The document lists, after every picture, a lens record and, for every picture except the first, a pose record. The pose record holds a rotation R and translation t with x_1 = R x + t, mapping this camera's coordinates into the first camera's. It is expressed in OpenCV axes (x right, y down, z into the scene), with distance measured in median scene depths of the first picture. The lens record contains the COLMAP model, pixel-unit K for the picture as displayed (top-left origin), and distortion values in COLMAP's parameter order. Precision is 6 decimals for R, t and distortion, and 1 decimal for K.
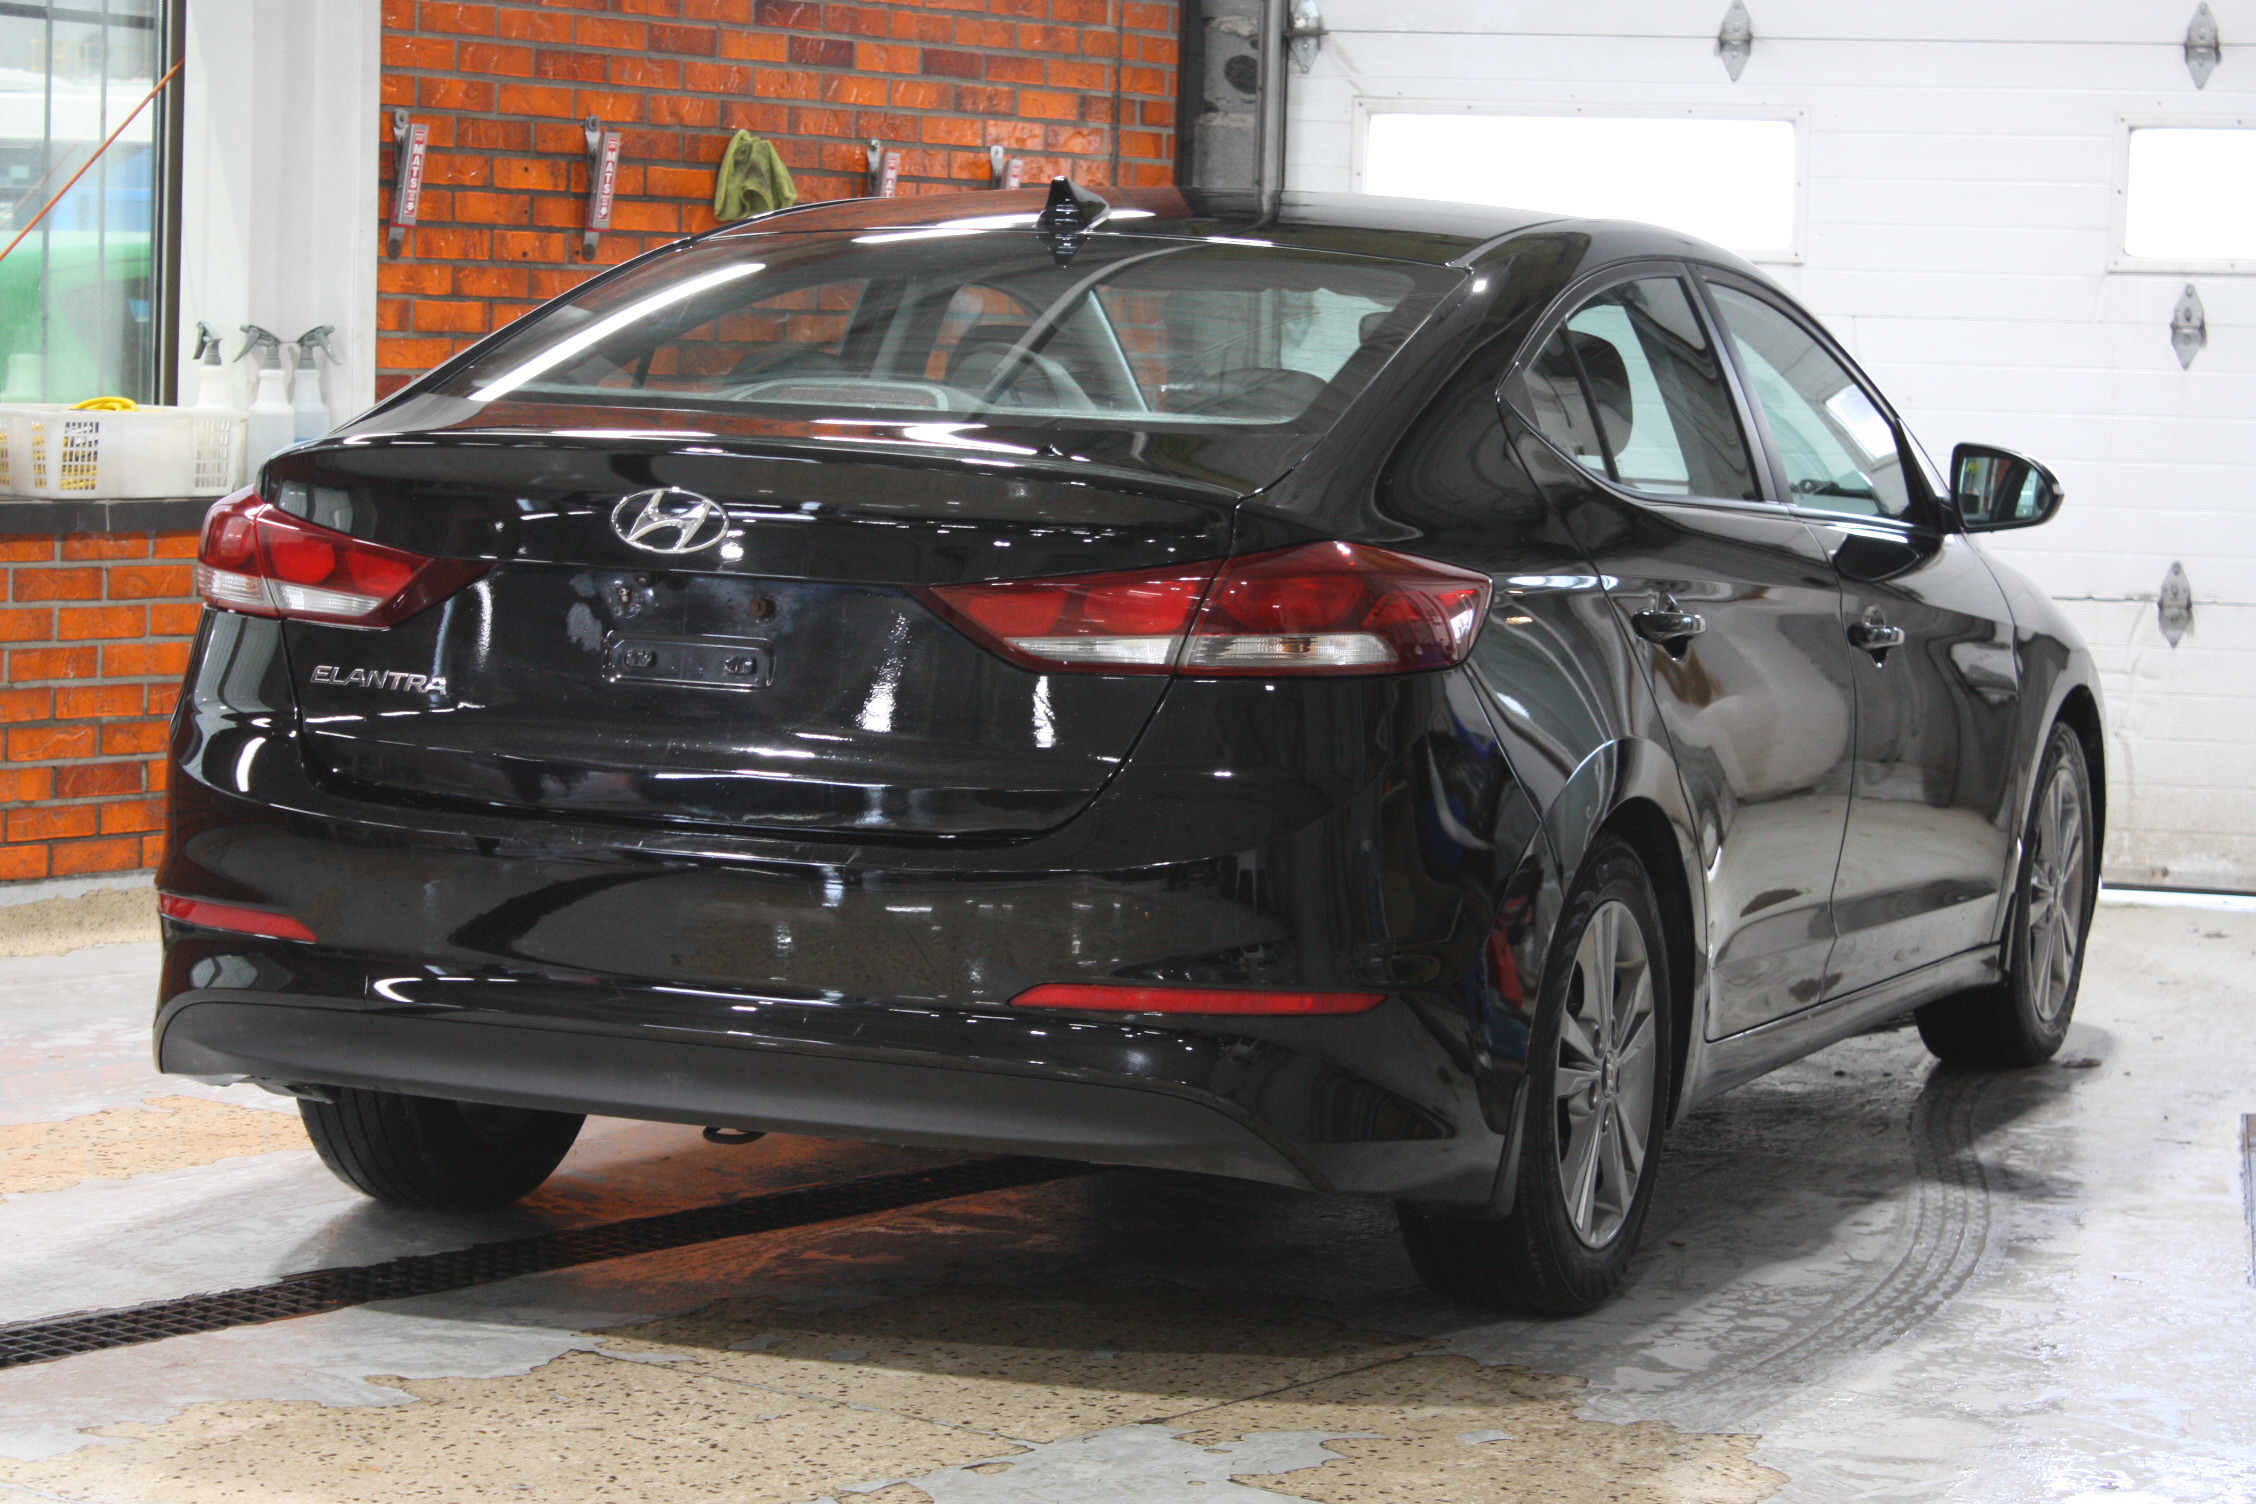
lens RADIAL K [[5223.1, 0, 1128.0], [0, 5223.1, 752.0], [0, 0, 1]] dist [0.067448, 0.227263]
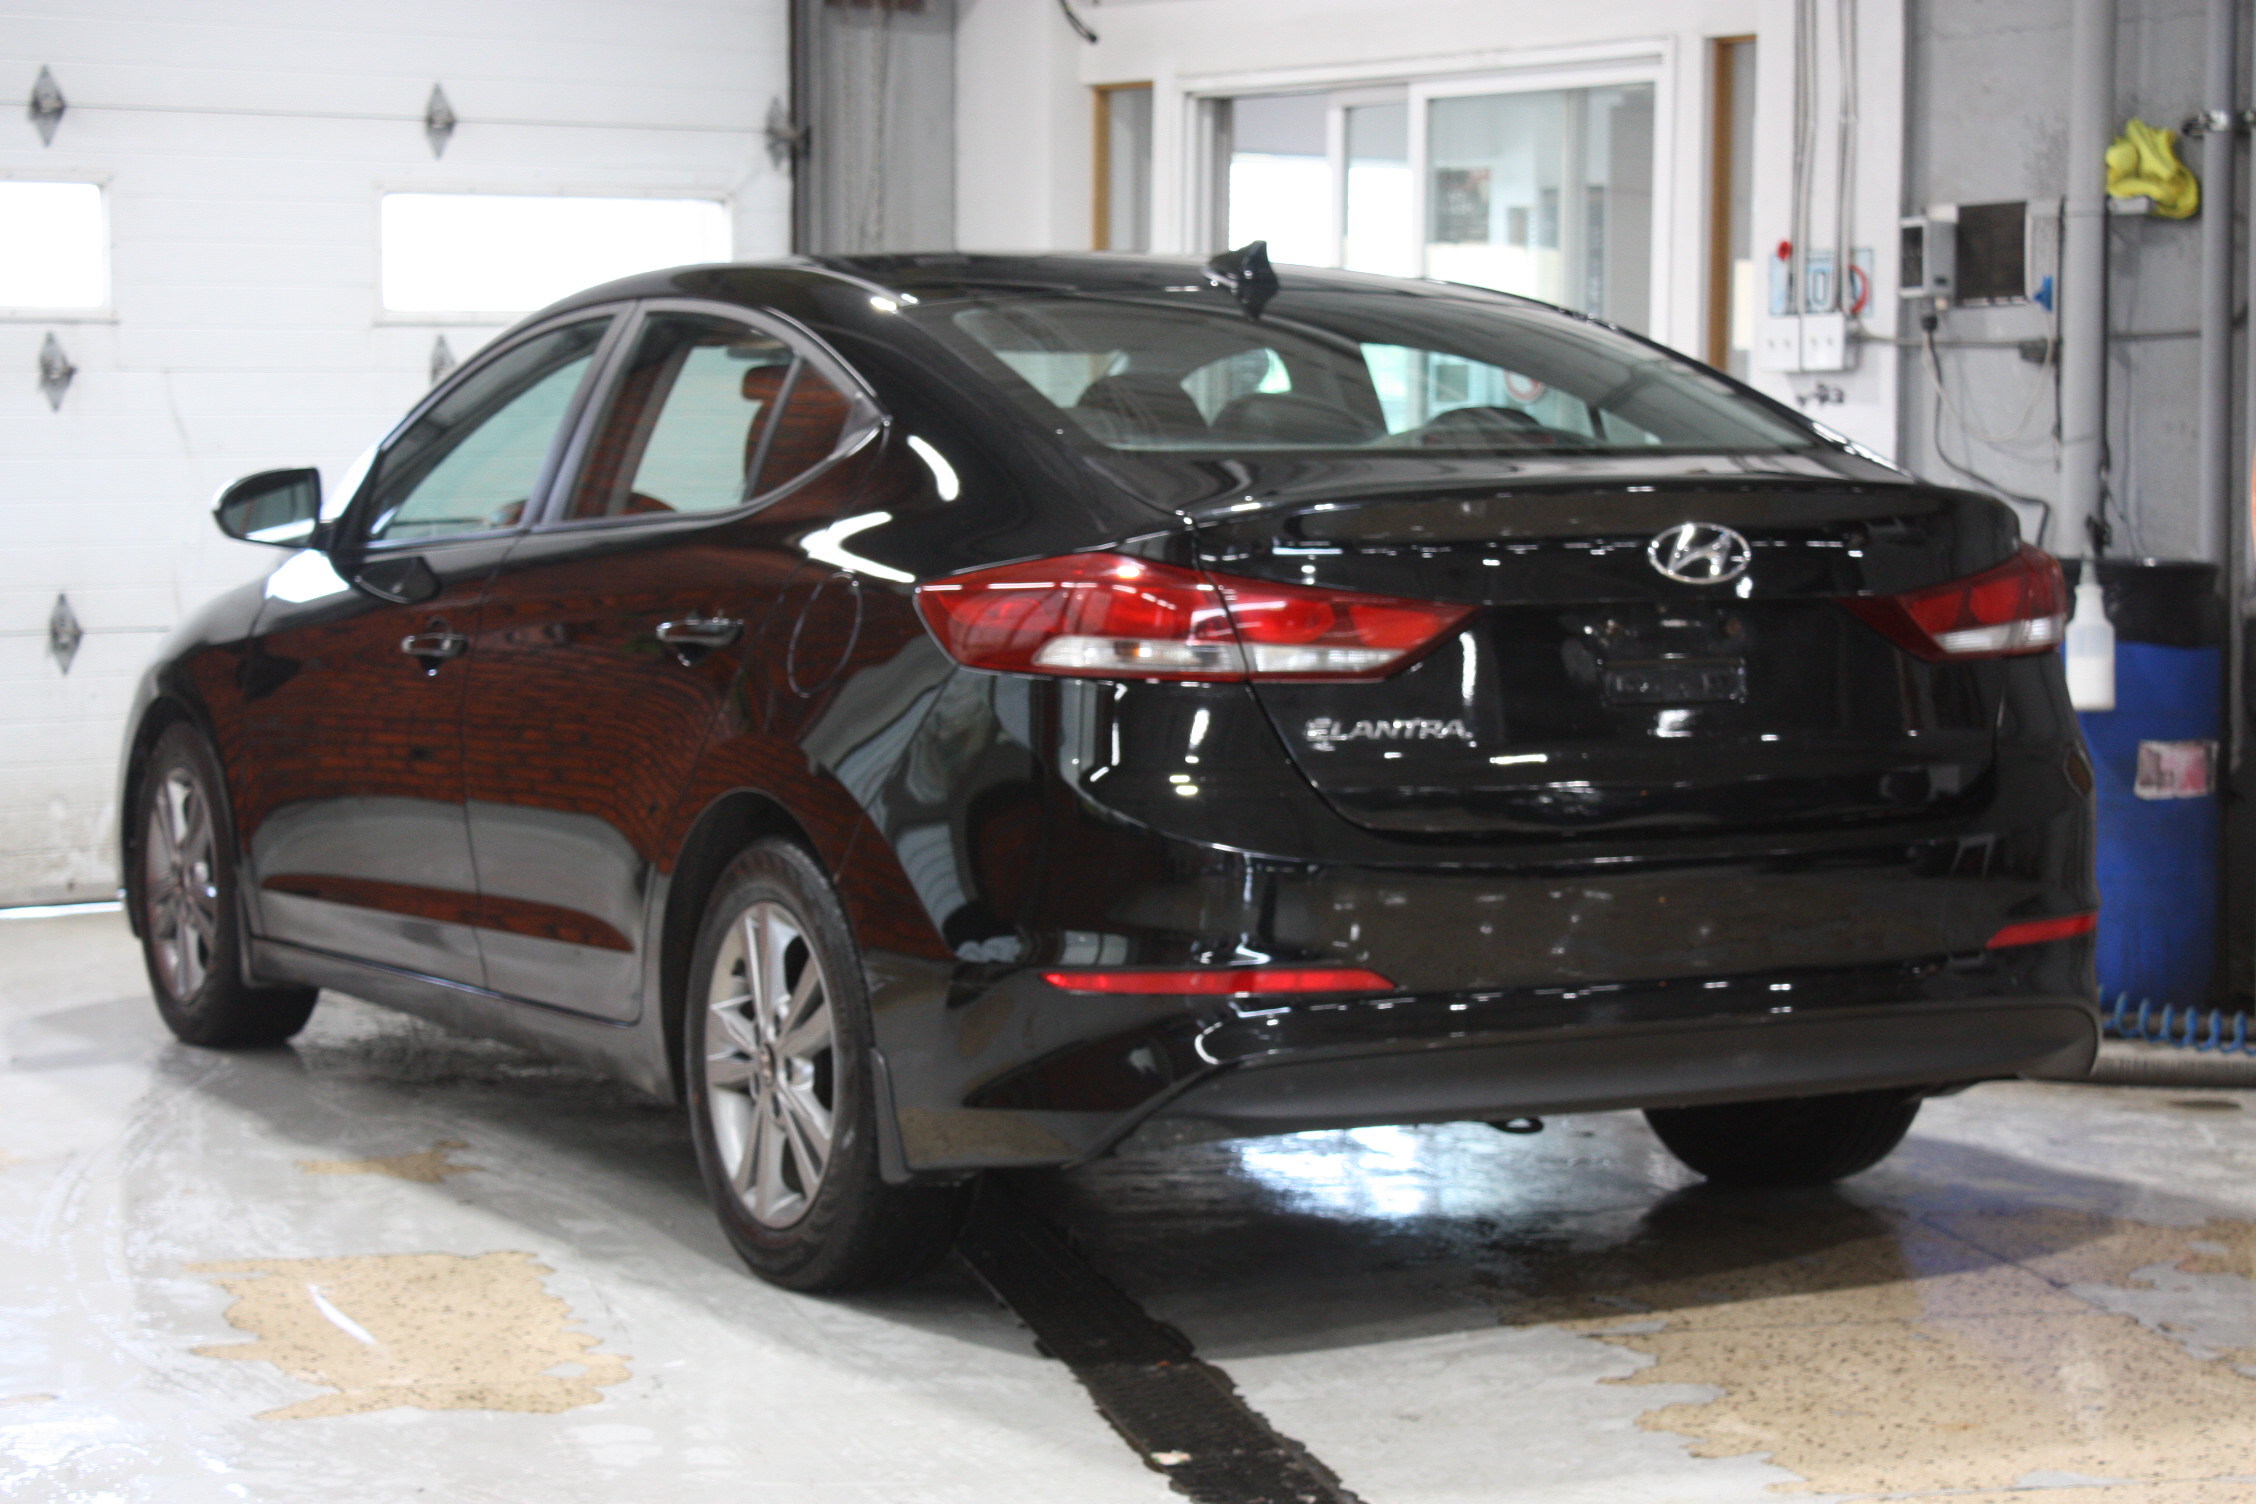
lens RADIAL K [[4654.0, 0, 1124.4], [0, 4654.0, 663.3], [0, 0, 1]] dist [0.983117, -8.523953]
pose [[0.611465, -0.079603, 0.787257, -0.524425], [0.095348, 0.995090, 0.026561, -0.032842], [-0.785506, 0.058823, 0.616052, 0.269797]]
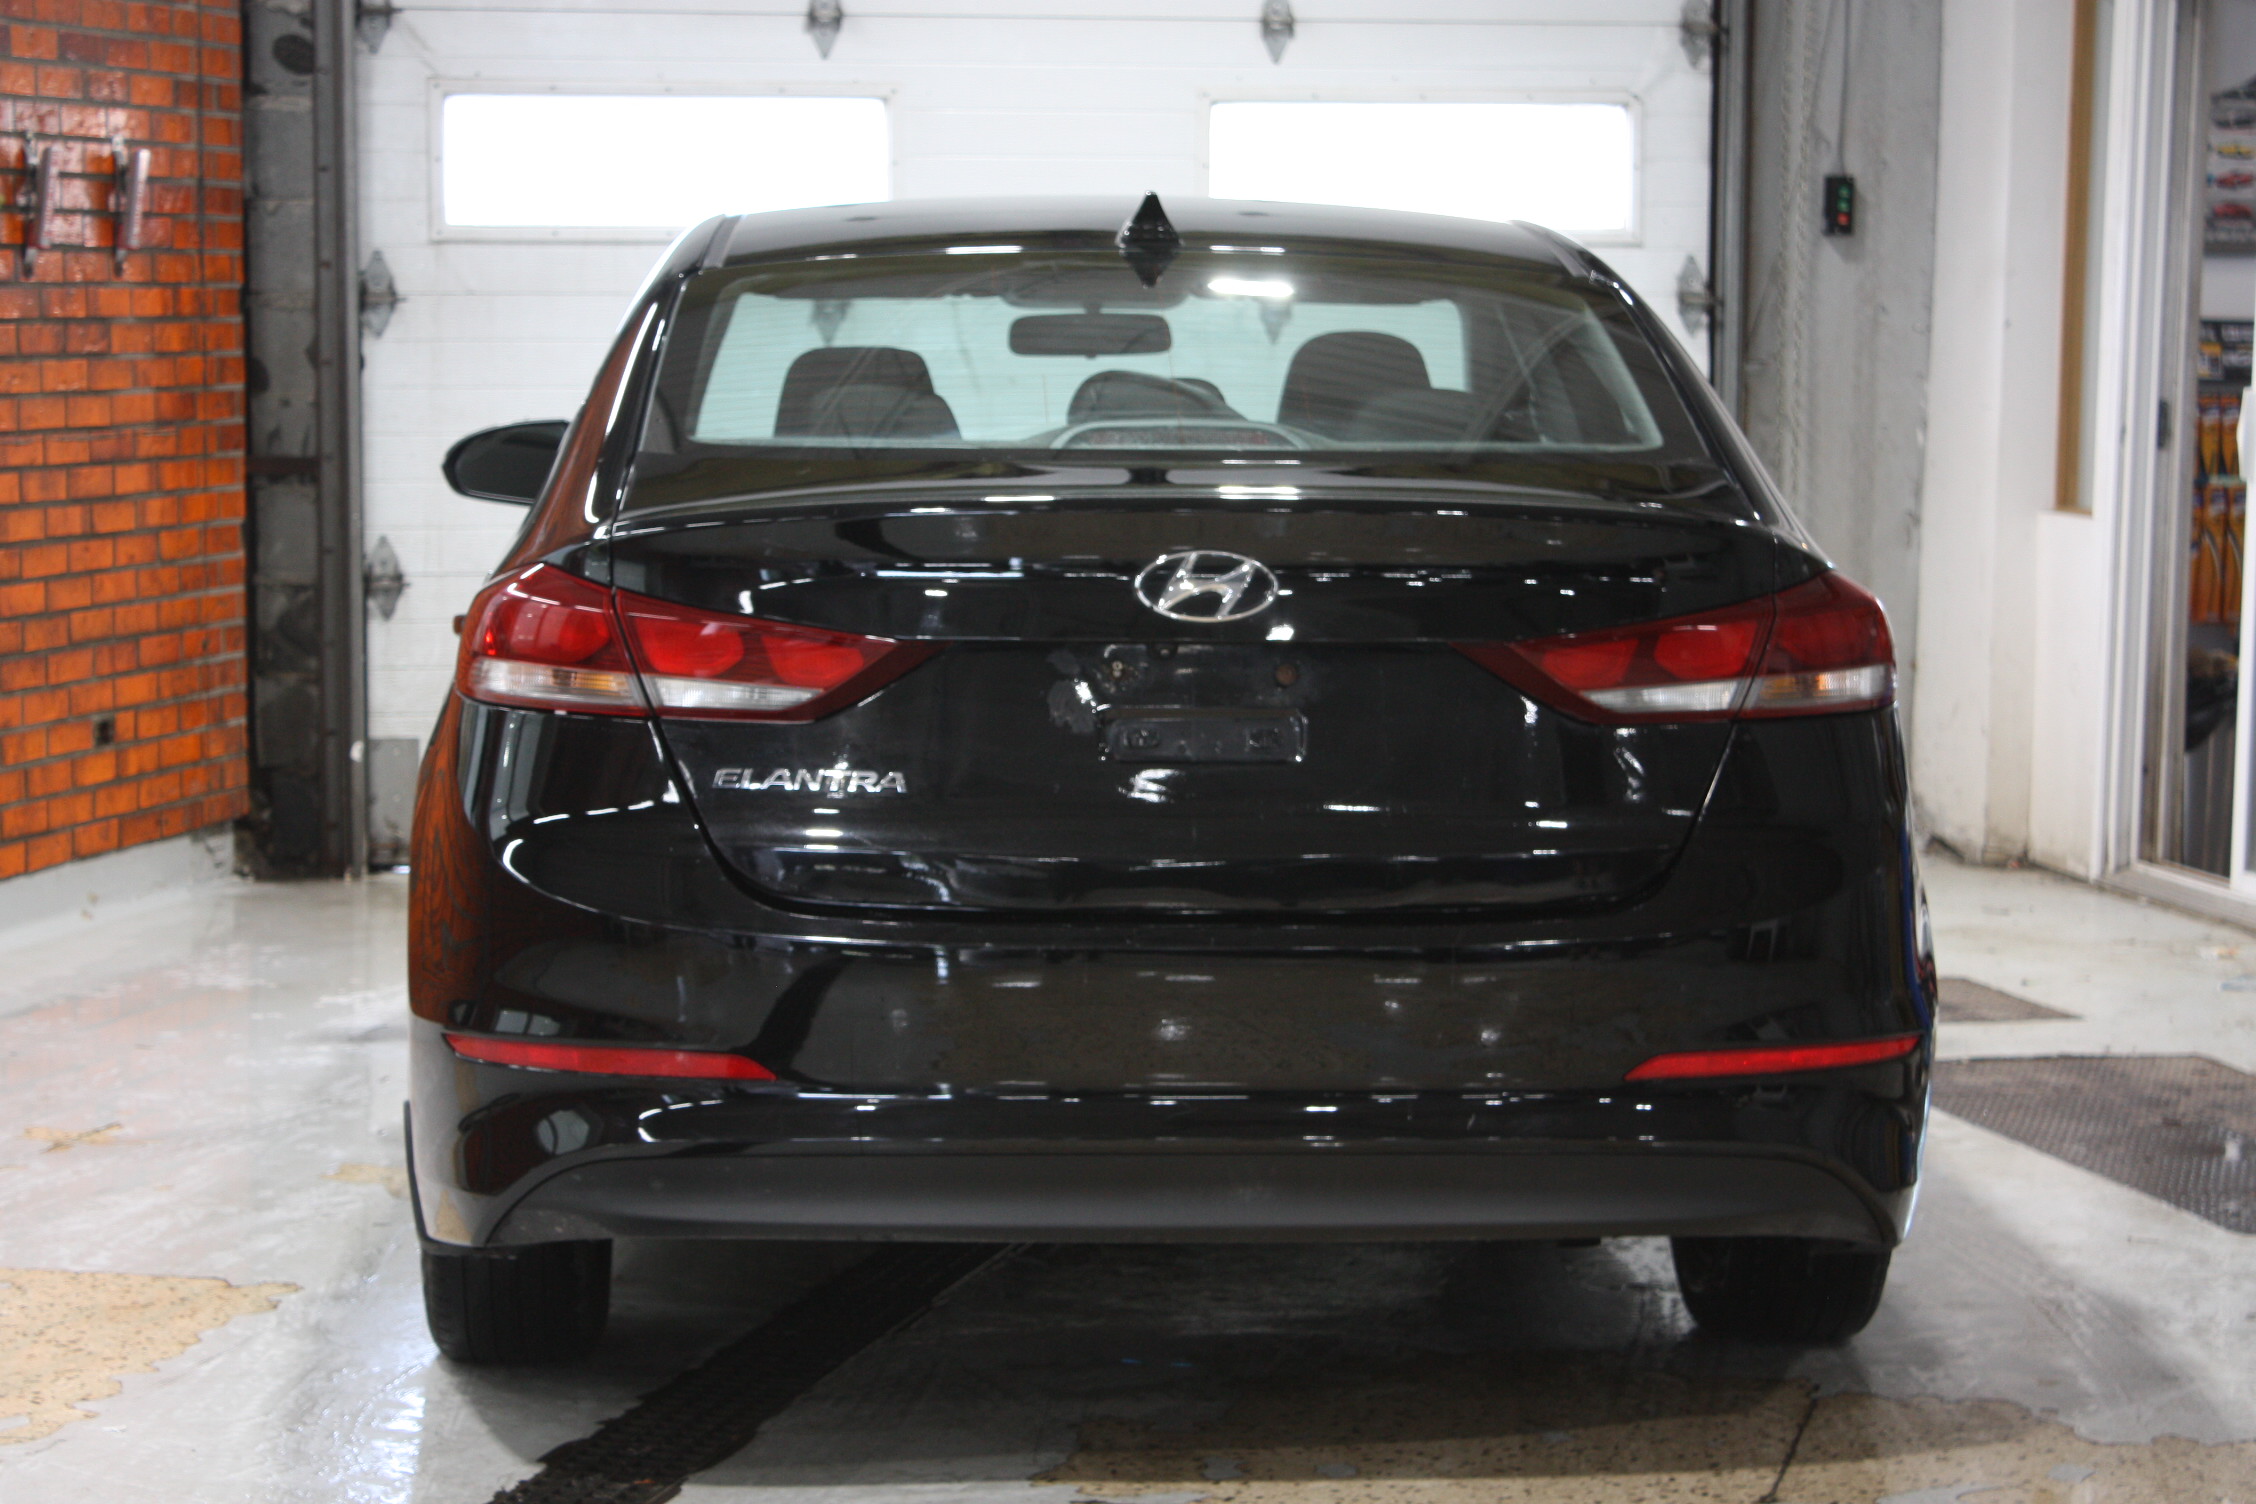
lens RADIAL K [[5349.6, 0, 1128.0], [0, 5349.6, 752.0], [0, 0, 1]] dist [-0.080239, 0.070925]
pose [[0.896395, -0.064464, 0.438543, -0.284906], [0.059791, 0.997911, 0.024473, -0.021760], [-0.439205, 0.004284, 0.898377, 0.092384]]
